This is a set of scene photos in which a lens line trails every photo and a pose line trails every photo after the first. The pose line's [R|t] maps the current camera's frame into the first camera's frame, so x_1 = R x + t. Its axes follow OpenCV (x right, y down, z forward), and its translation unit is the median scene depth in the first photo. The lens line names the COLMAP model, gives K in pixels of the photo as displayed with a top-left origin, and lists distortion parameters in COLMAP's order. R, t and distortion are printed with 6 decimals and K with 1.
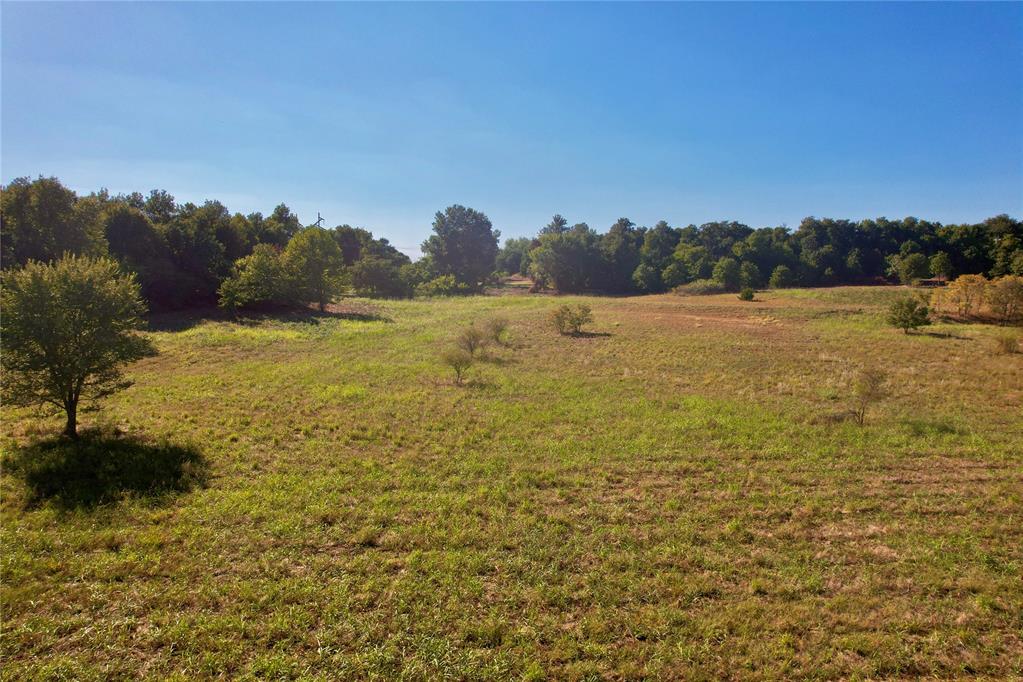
lens RADIAL K [[653.3, 0, 516.6], [0, 653.3, 342.6], [0, 0, 1]] dist [-0.081363, 0.072843]
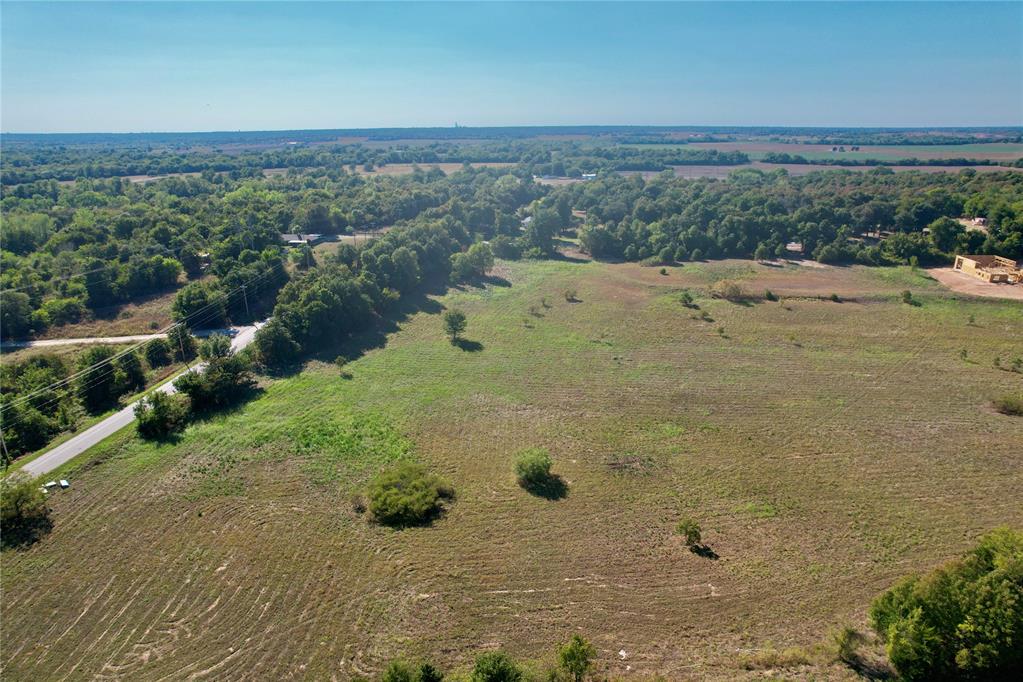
lens RADIAL K [[653.3, 0, 511.9], [0, 653.3, 350.4], [0, 0, 1]] dist [-0.081363, 0.072843]
pose [[0.981874, 0.049917, -0.182841, 0.215116], [-0.004808, 0.970944, 0.239257, -0.282755], [0.189472, -0.234041, 0.953585, -1.102018]]
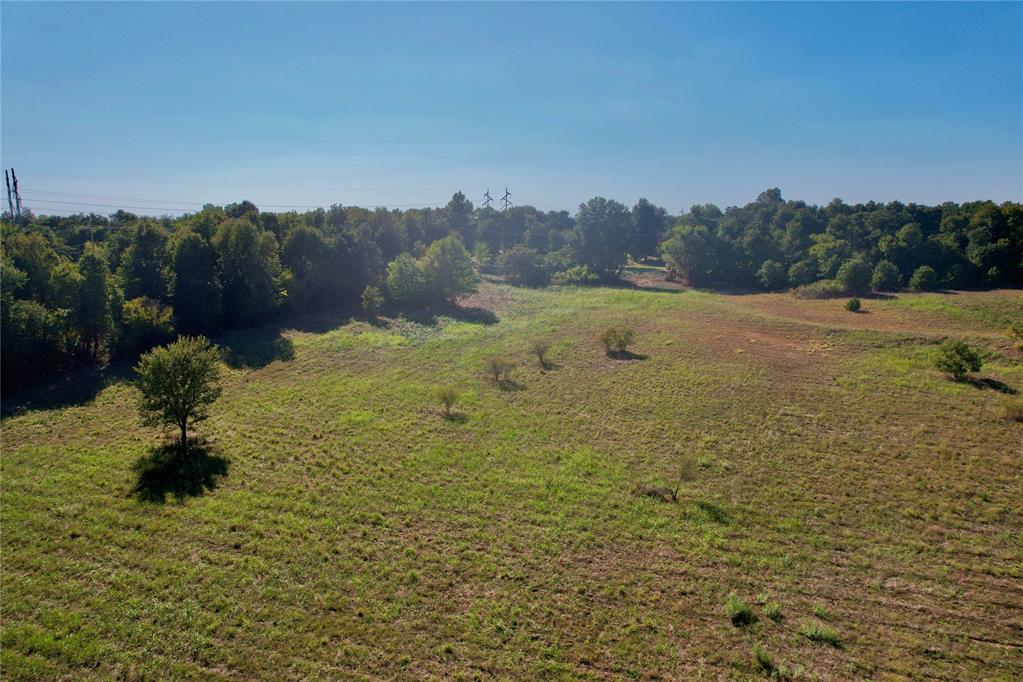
lens RADIAL K [[653.3, 0, 516.8], [0, 653.3, 348.1], [0, 0, 1]] dist [-0.081363, 0.072843]
pose [[0.935727, 0.065122, -0.346661, 0.179096], [-0.030255, 0.994005, 0.105062, -0.077052], [0.351425, -0.087821, 0.932088, -0.069308]]
